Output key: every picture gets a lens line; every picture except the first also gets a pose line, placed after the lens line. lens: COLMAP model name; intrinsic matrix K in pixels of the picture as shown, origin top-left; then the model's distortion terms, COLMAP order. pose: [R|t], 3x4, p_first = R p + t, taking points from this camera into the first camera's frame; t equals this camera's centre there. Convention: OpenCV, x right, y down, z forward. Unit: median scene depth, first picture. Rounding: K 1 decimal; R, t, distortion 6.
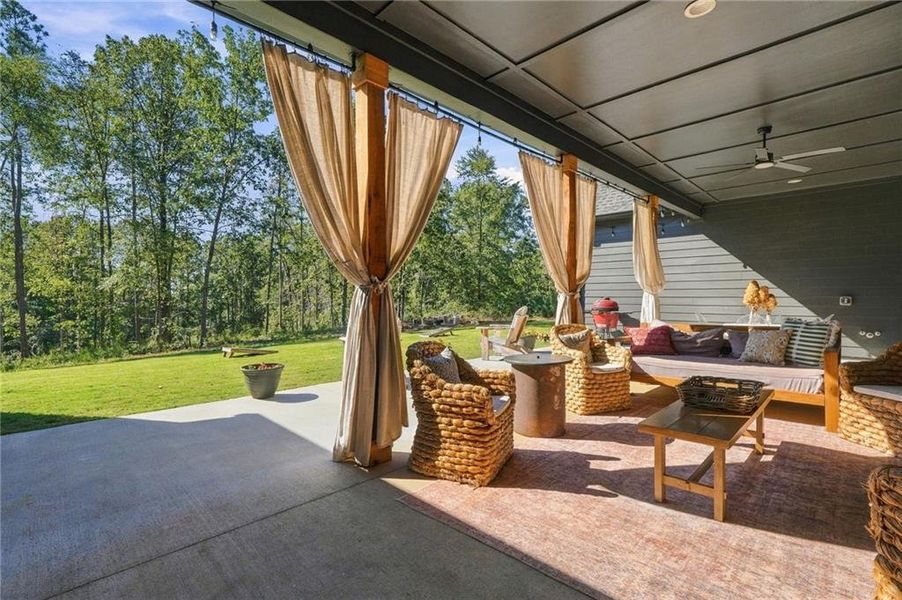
lens RADIAL K [[424.9, 0, 450.1], [0, 424.9, 300.5], [0, 0, 1]] dist [-0.012182, 0.005334]
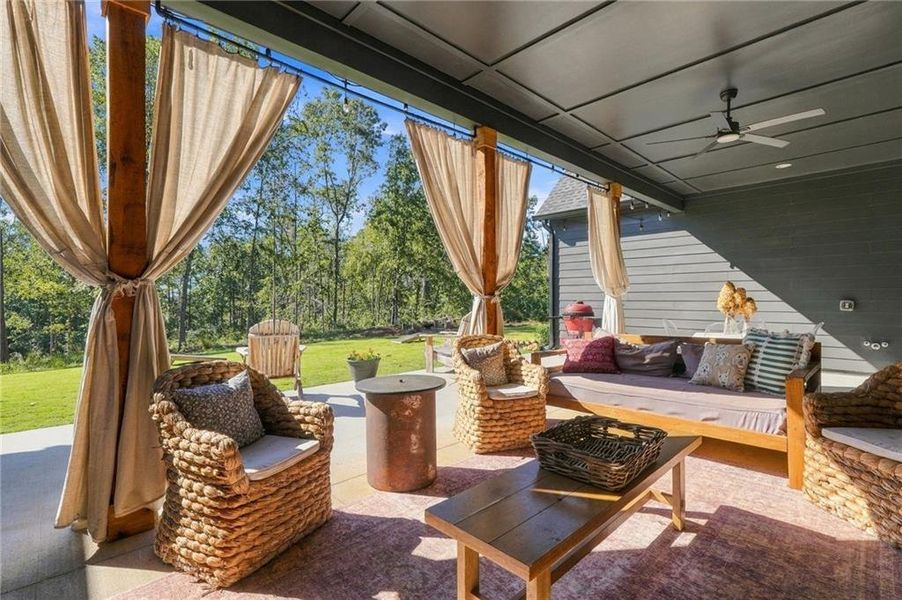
lens RADIAL K [[424.9, 0, 450.9], [0, 424.9, 297.1], [0, 0, 1]] dist [-0.012182, 0.005334]
pose [[0.999566, 0.000915, -0.029461, 0.278248], [-0.001361, 0.999885, -0.015093, -0.004251], [0.029444, 0.015126, 0.999452, 0.213342]]
